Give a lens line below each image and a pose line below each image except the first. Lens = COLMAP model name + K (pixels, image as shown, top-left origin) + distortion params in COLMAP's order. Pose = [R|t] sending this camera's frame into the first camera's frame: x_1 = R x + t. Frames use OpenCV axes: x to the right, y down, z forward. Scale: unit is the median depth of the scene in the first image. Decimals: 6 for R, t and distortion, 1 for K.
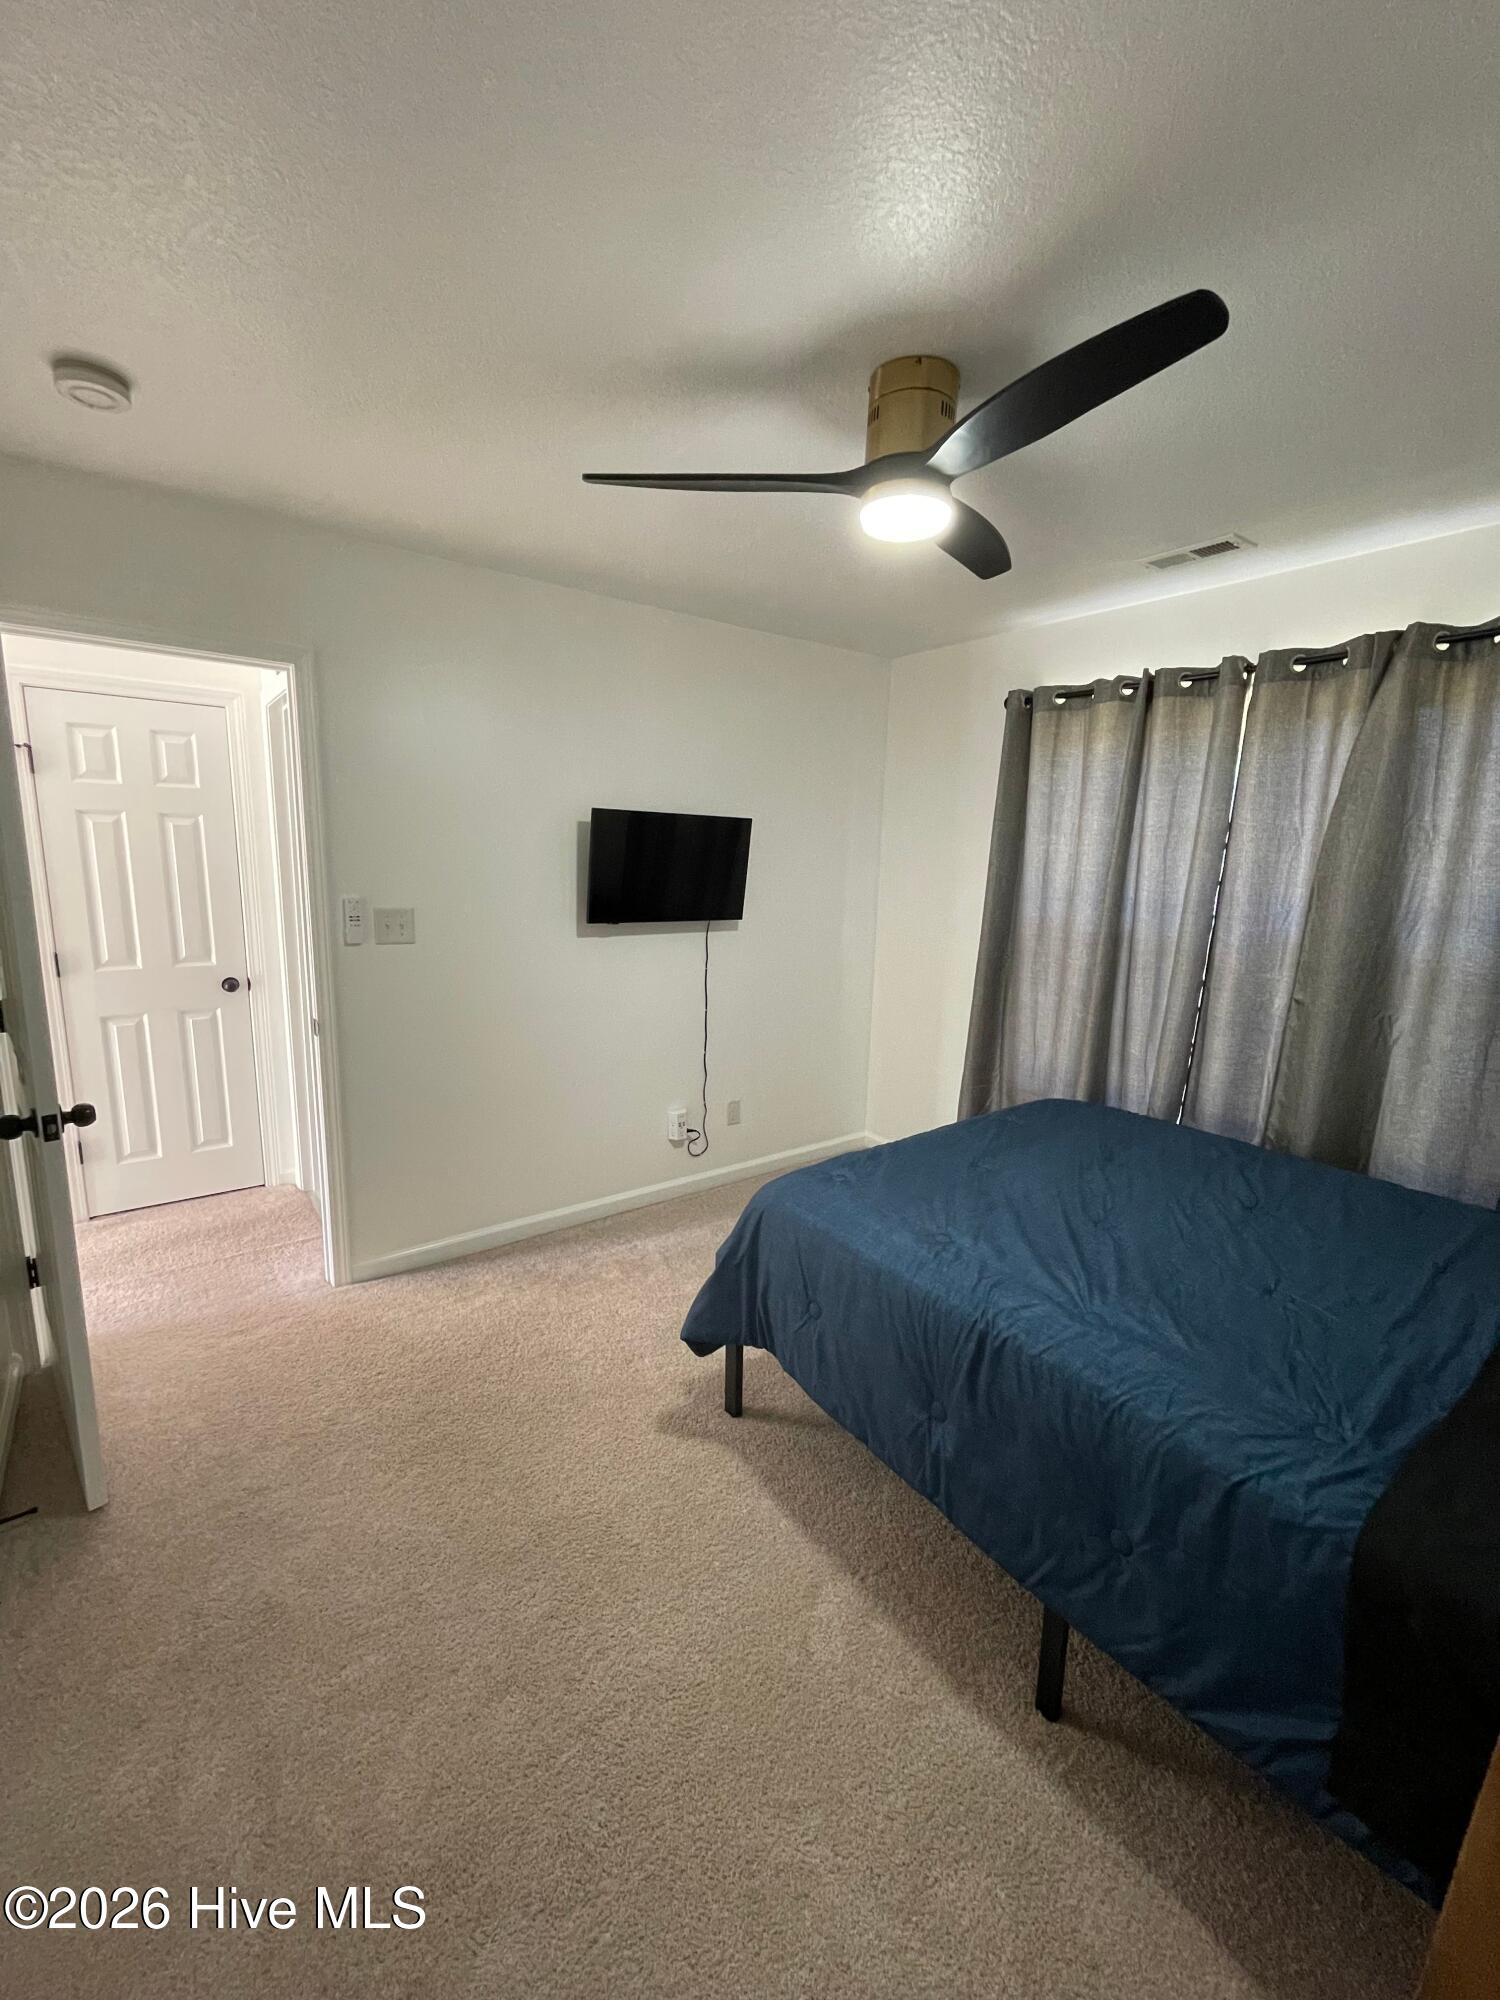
lens RADIAL K [[835.5, 0, 750.0], [0, 835.5, 1000.0], [0, 0, 1]] dist [-0.000778, 0.000346]
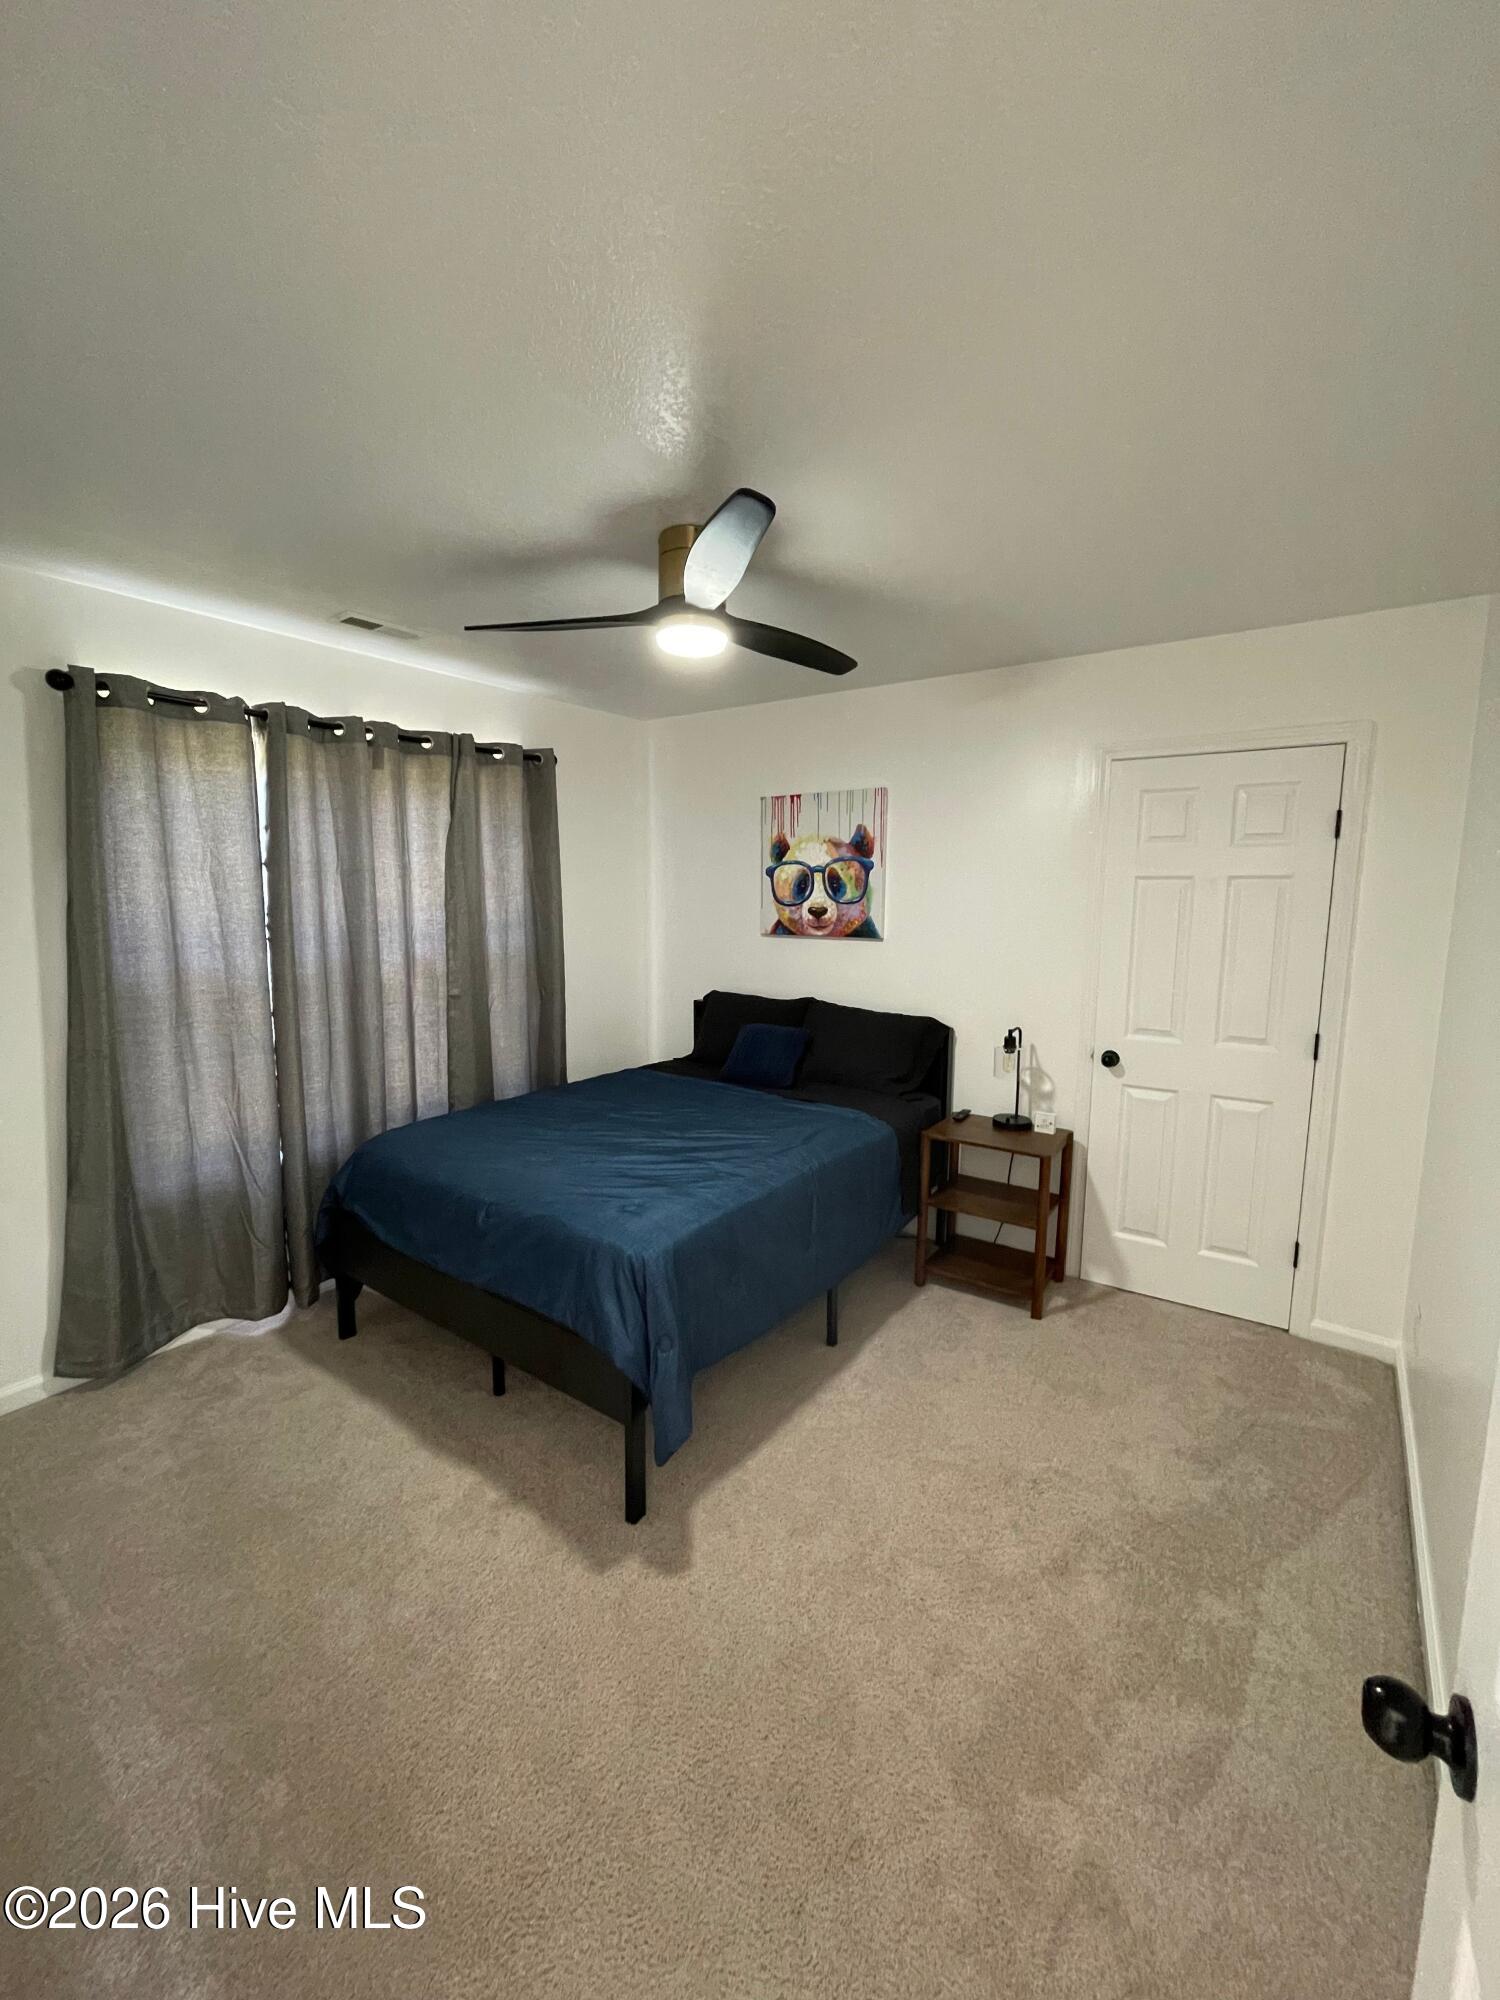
lens RADIAL K [[835.5, 0, 750.0], [0, 835.5, 1000.0], [0, 0, 1]] dist [-0.000778, 0.000346]
pose [[-0.310354, -0.140202, 0.940225, -0.636037], [0.168599, 0.965266, 0.199588, -0.152200], [-0.935551, 0.220464, -0.275936, 0.784541]]
